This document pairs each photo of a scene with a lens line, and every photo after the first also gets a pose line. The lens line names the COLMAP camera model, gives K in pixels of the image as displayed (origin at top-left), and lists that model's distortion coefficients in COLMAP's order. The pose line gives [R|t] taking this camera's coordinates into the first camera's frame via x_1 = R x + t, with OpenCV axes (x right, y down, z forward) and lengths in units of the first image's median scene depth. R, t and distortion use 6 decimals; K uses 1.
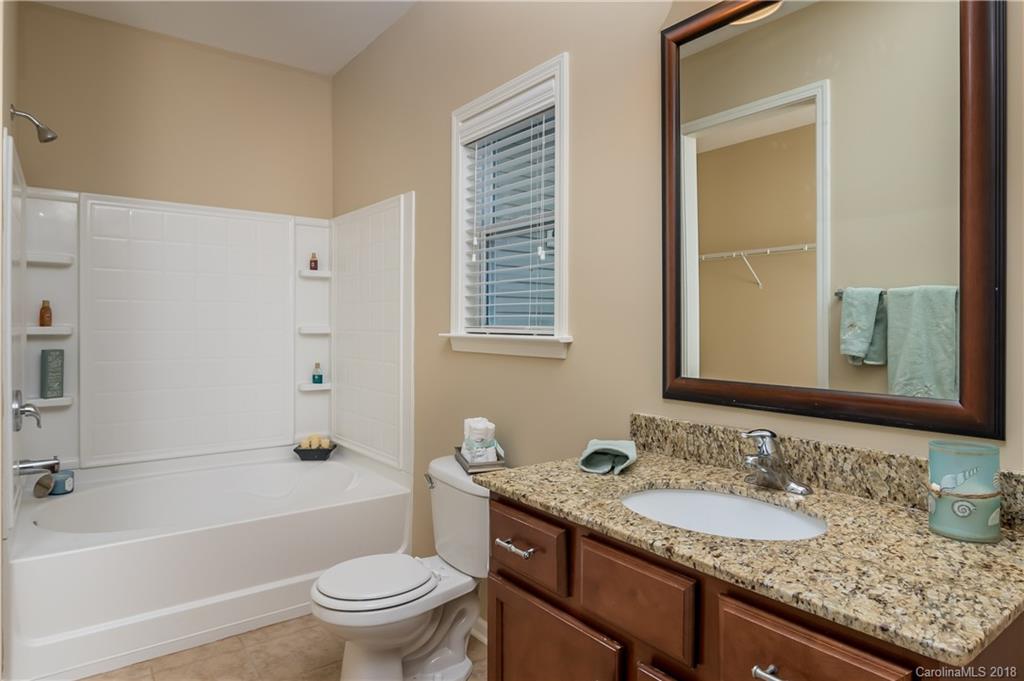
lens RADIAL K [[592.0, 0, 516.9], [0, 592.0, 342.9], [0, 0, 1]] dist [-0.015021, -0.001093]
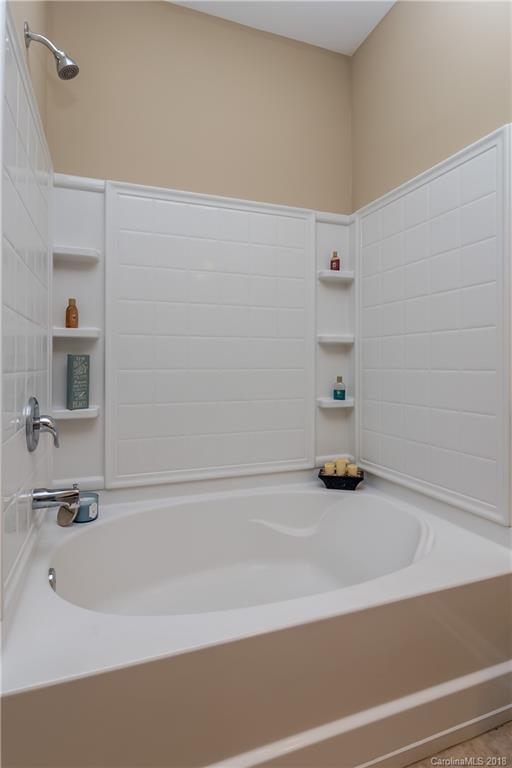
lens RADIAL K [[414.4, 0, 255.6], [0, 414.4, 376.3], [0, 0, 1]] dist [-0.003986, 0.000072]
pose [[0.955862, -0.003276, -0.293797, -0.343866], [0.000505, 0.999955, -0.009505, 0.049186], [0.293815, 0.008937, 0.955821, 0.468618]]
